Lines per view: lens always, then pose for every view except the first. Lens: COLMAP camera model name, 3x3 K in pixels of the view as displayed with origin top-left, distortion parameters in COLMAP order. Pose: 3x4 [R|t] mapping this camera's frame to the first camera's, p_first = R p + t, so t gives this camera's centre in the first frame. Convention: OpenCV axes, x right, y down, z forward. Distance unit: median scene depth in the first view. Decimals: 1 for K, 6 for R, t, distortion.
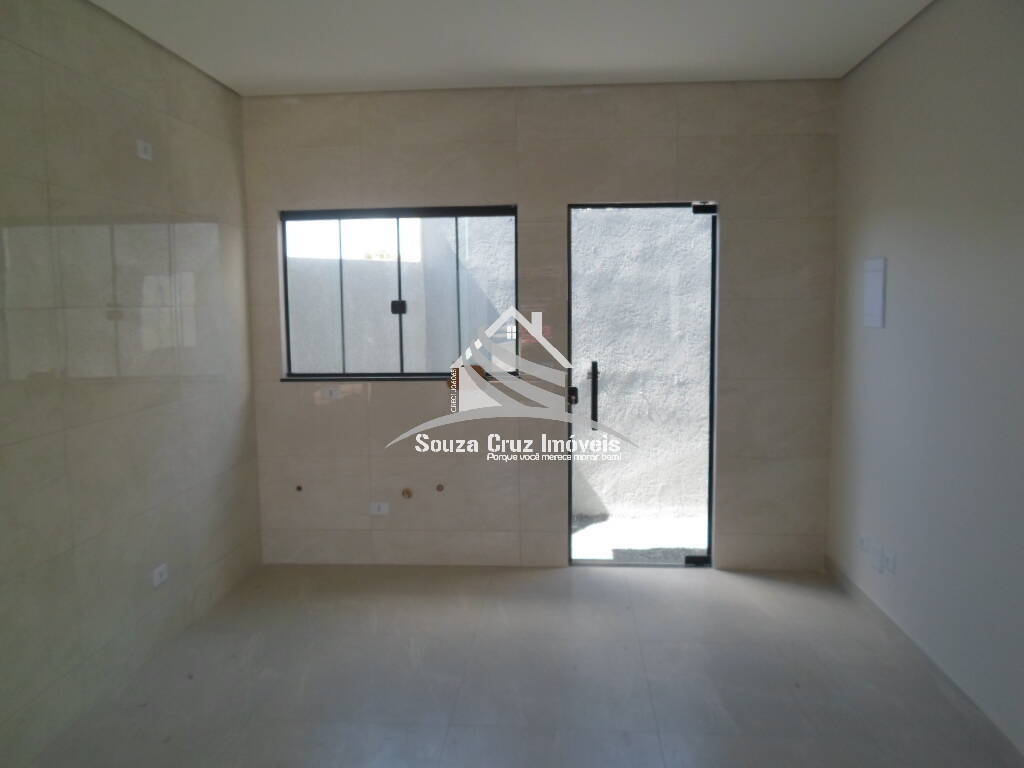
lens RADIAL K [[777.7, 0, 503.9], [0, 777.7, 381.4], [0, 0, 1]] dist [-0.020992, -0.018613]
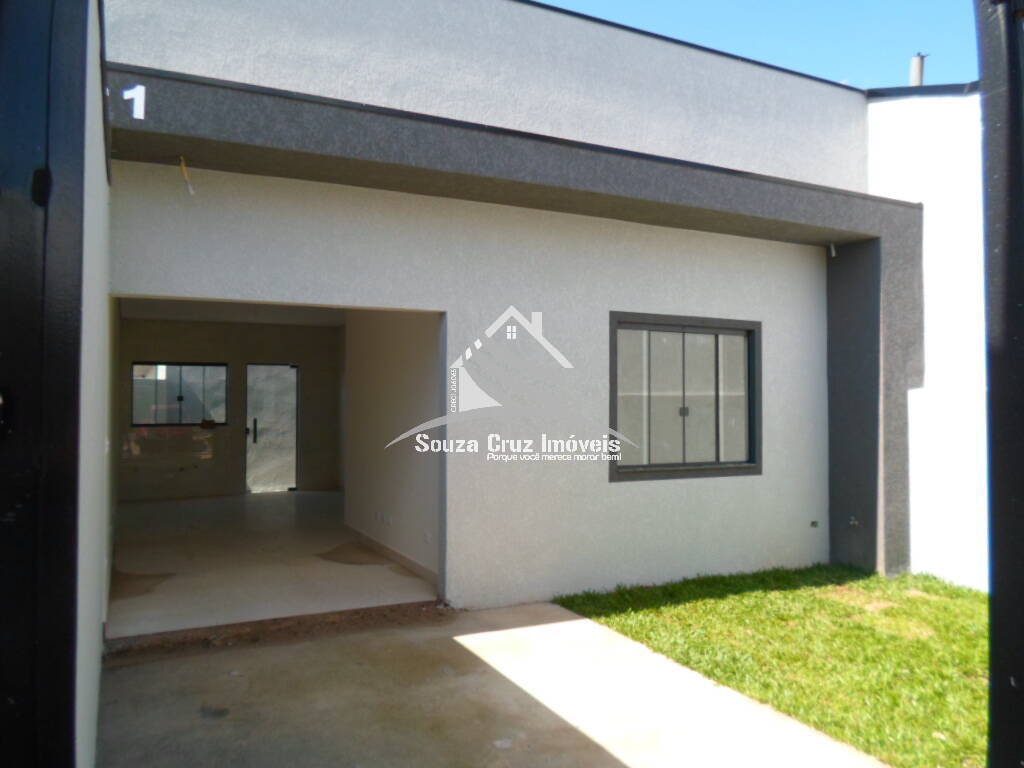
lens RADIAL K [[777.7, 0, 506.3], [0, 777.7, 383.5], [0, 0, 1]] dist [-0.020992, -0.018613]
pose [[0.859535, 0.027867, 0.510316, -0.531792], [0.034633, 0.993041, -0.112560, 0.191305], [-0.509902, 0.114423, 0.852589, -1.847713]]
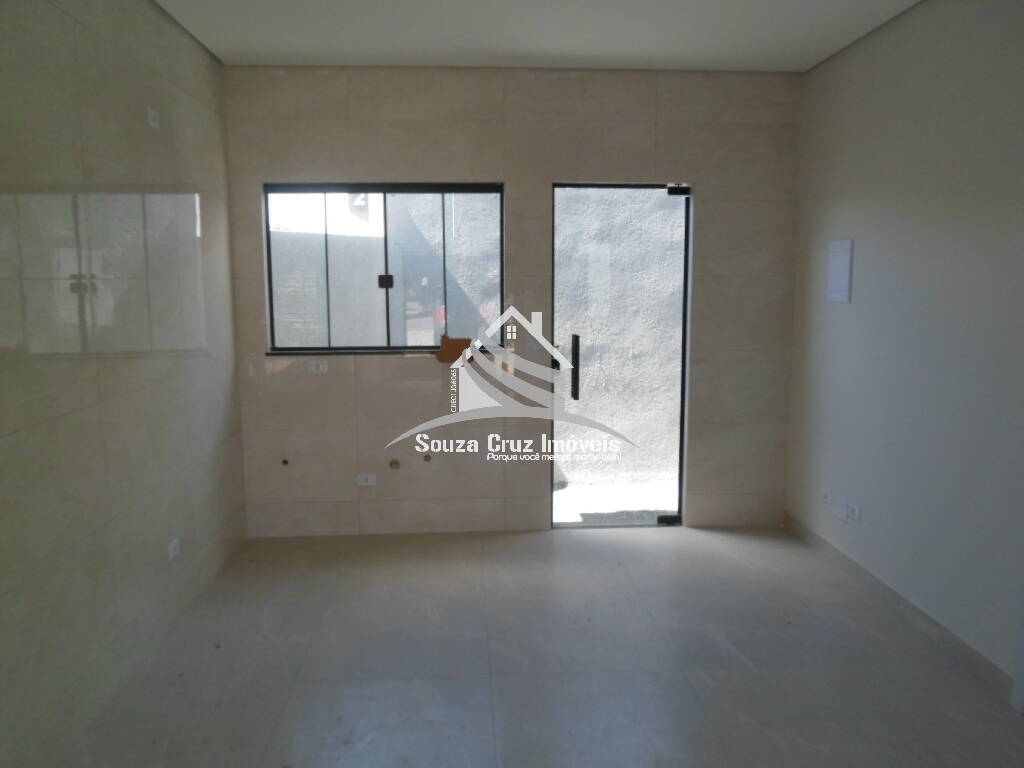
lens RADIAL K [[777.7, 0, 504.3], [0, 777.7, 383.8], [0, 0, 1]] dist [-0.020992, -0.018613]
pose [[0.991040, -0.011035, 0.133106, -0.118292], [0.006749, 0.999445, 0.032609, 0.006025], [-0.133392, -0.031418, 0.990565, -0.029515]]
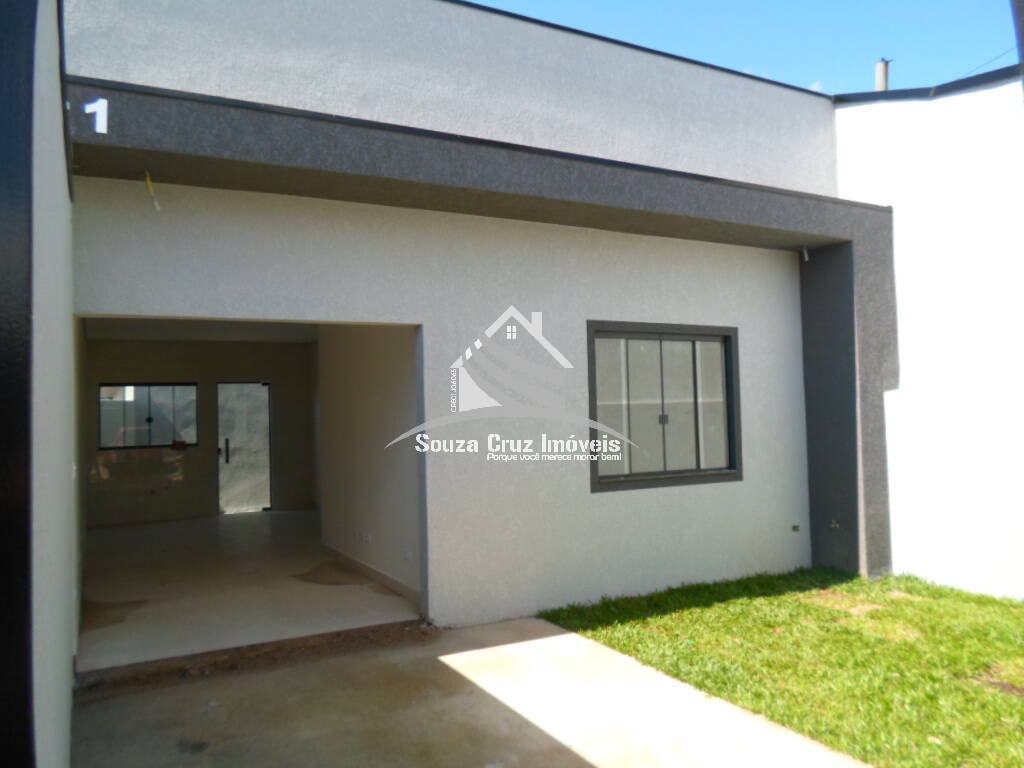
lens RADIAL K [[777.7, 0, 505.9], [0, 777.7, 382.8], [0, 0, 1]] dist [-0.020992, -0.018613]
pose [[0.842070, 0.014145, 0.539182, -0.530113], [0.064430, 0.989860, -0.126593, 0.187818], [-0.535505, 0.141340, 0.832621, -1.826822]]
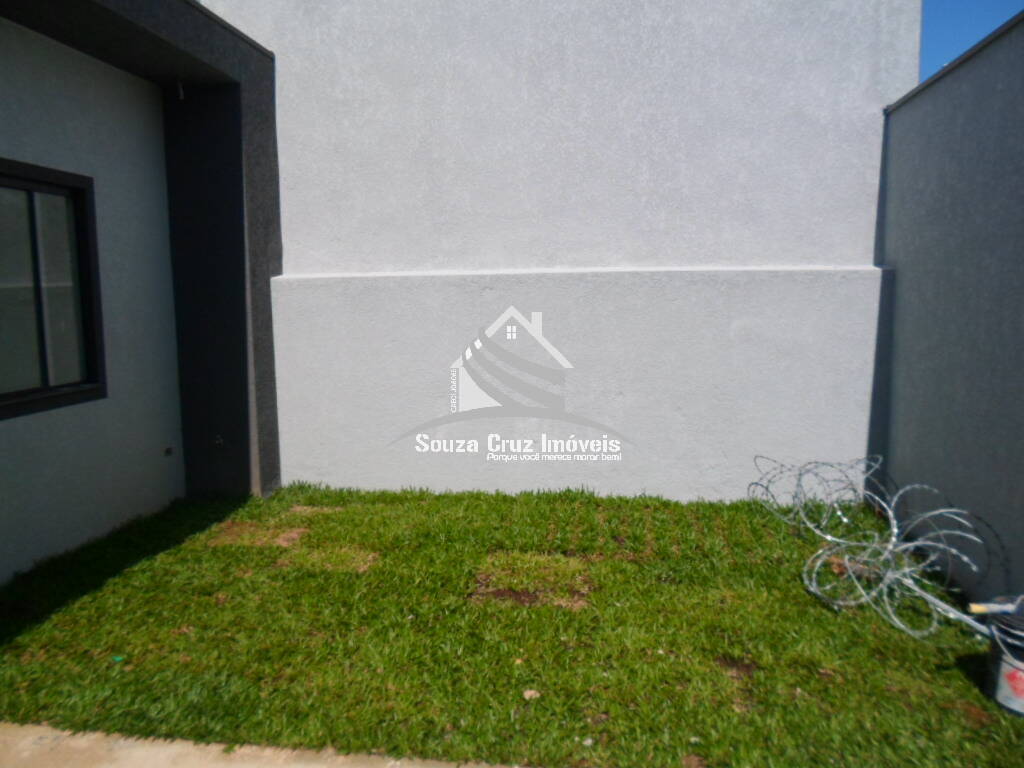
lens RADIAL K [[777.7, 0, 515.4], [0, 777.7, 374.6], [0, 0, 1]] dist [-0.020992, -0.018613]
pose [[0.044740, -0.096767, 0.994301, -0.348843], [0.116372, 0.989026, 0.091018, 0.148132], [-0.992198, 0.111637, 0.055510, -1.380394]]
